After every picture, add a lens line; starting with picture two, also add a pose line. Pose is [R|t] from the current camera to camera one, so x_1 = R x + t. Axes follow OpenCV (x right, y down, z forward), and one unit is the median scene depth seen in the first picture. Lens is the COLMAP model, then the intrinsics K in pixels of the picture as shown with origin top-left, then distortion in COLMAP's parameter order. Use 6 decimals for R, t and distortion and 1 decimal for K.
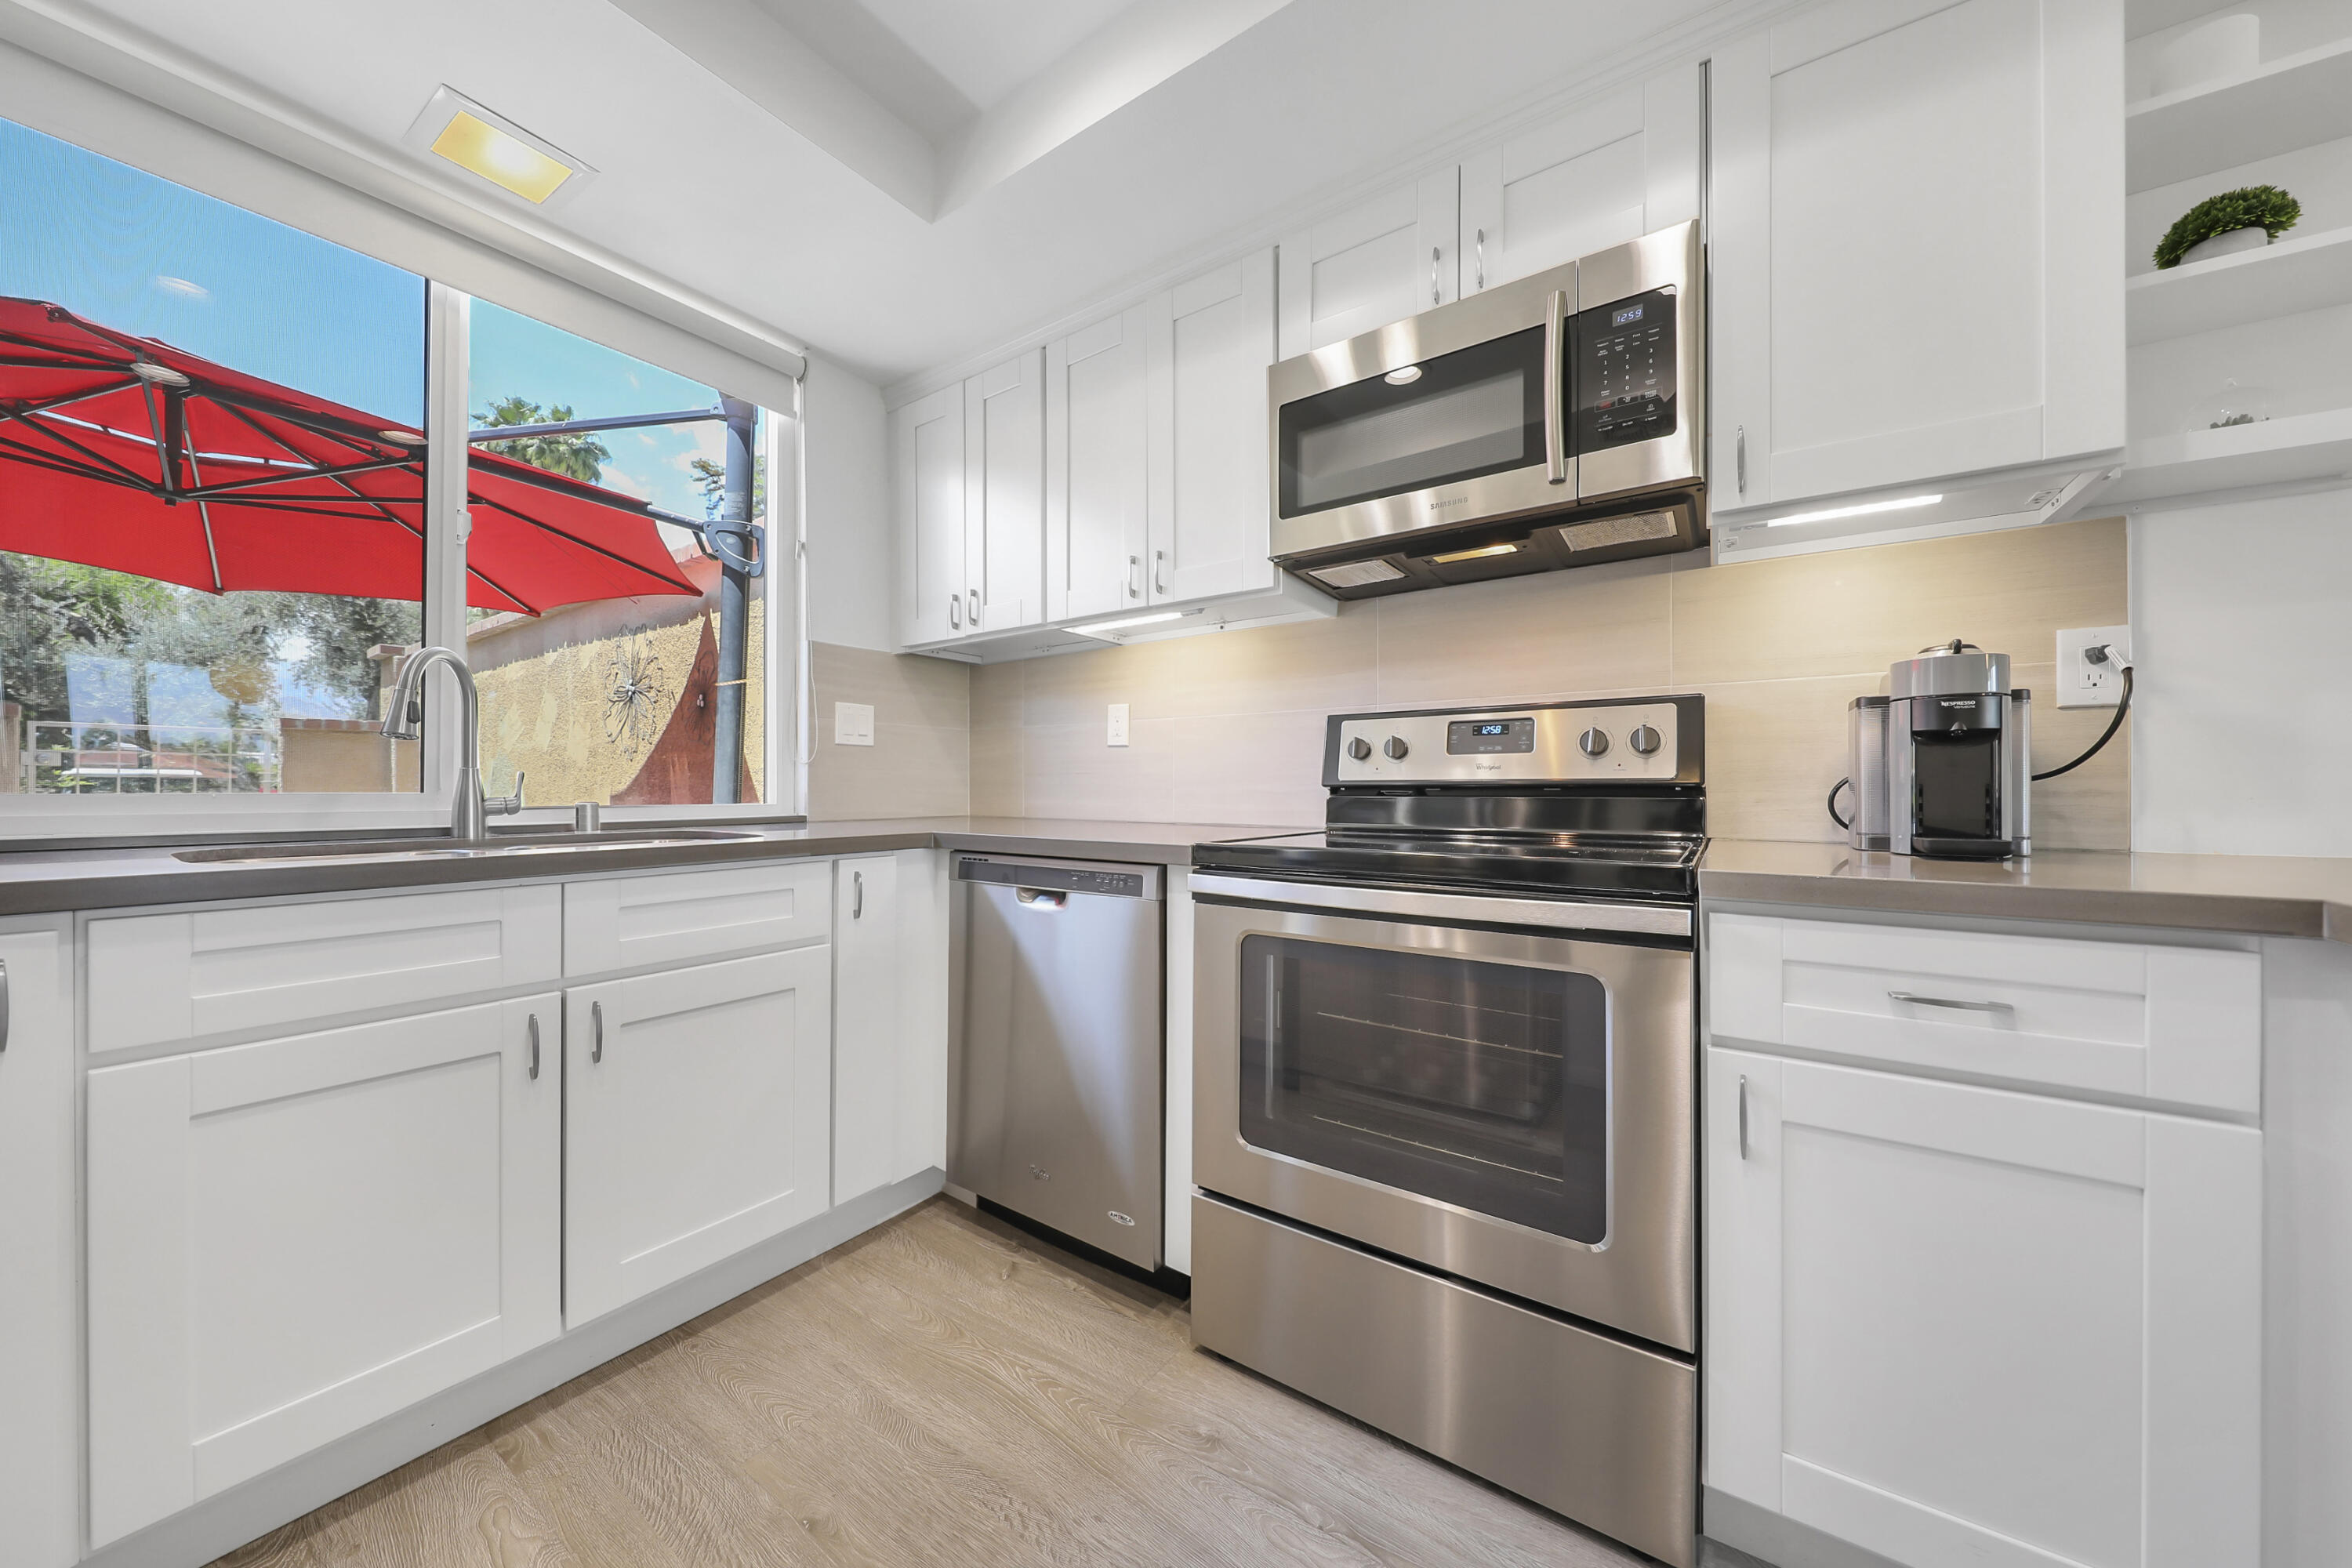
lens RADIAL K [[788.7, 0, 1184.6], [0, 788.7, 780.6], [0, 0, 1]] dist [-0.002259, -0.000225]
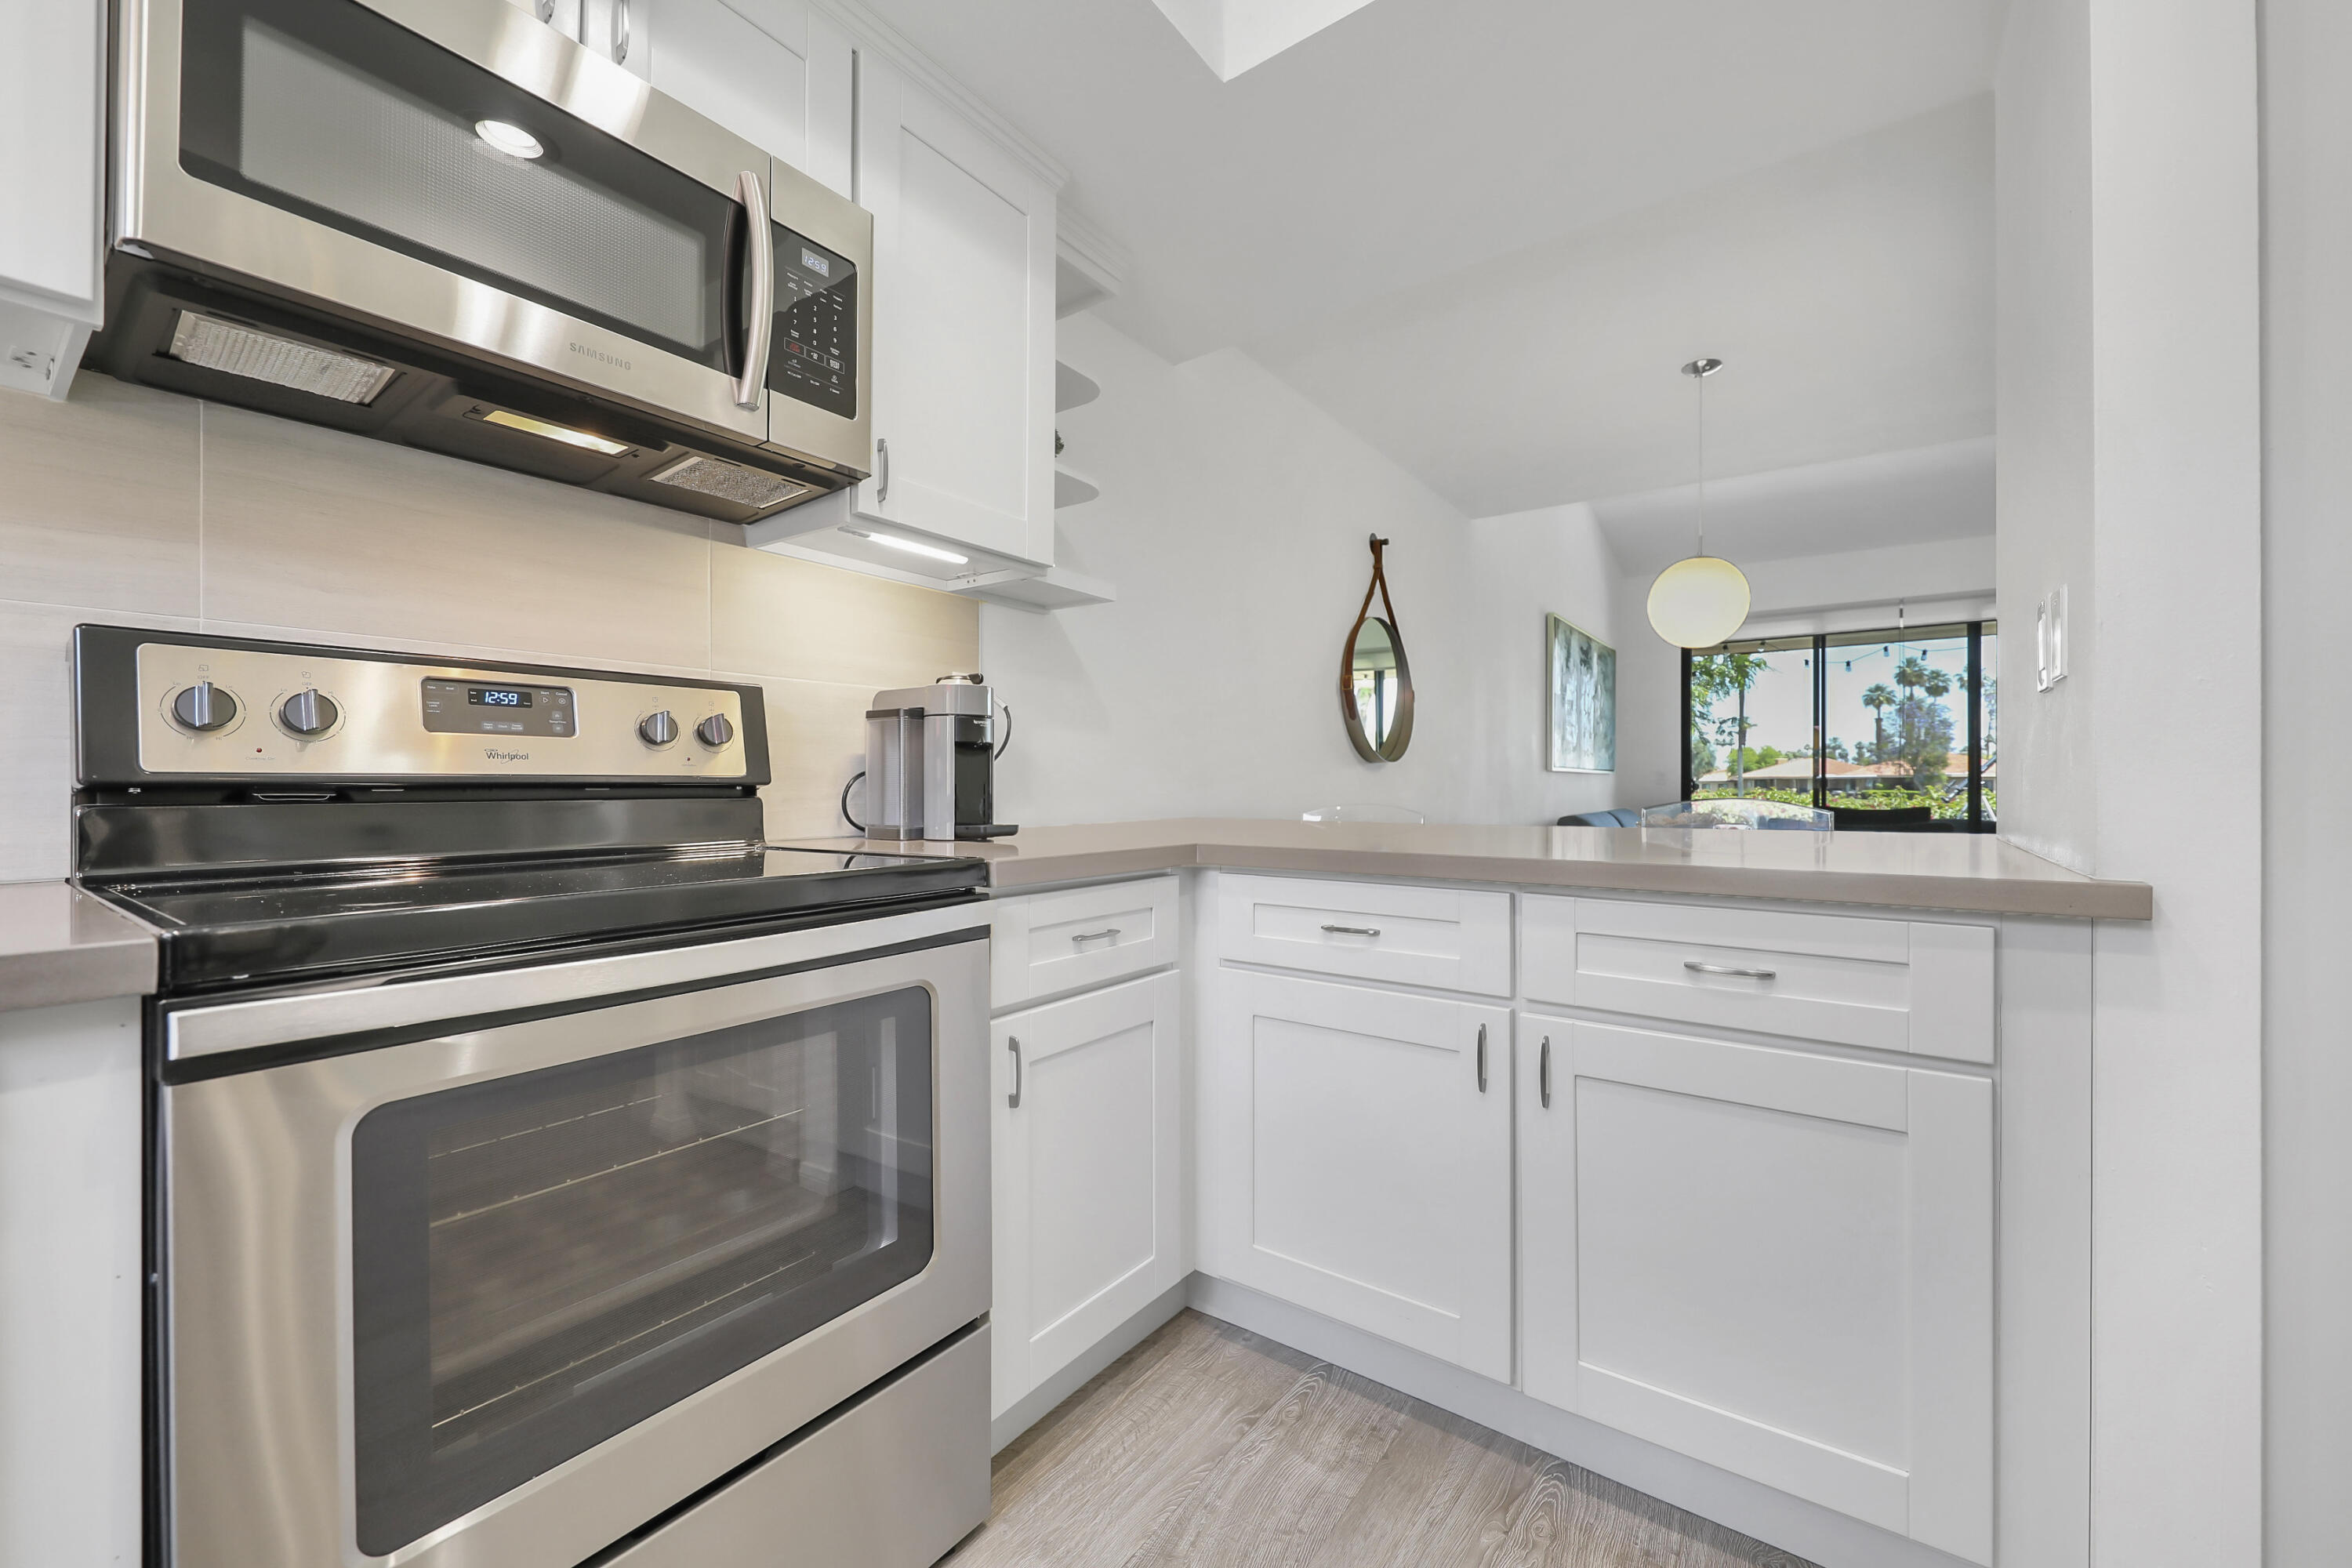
lens RADIAL K [[910.6, 0, 1193.7], [0, 910.6, 775.4], [0, 0, 1]] dist [0.002089, -0.000044]
pose [[0.002948, 0.007627, 0.999967, -0.365634], [-0.010211, 0.999919, -0.007597, -0.000828], [-0.999944, -0.010188, 0.003025, 0.430231]]
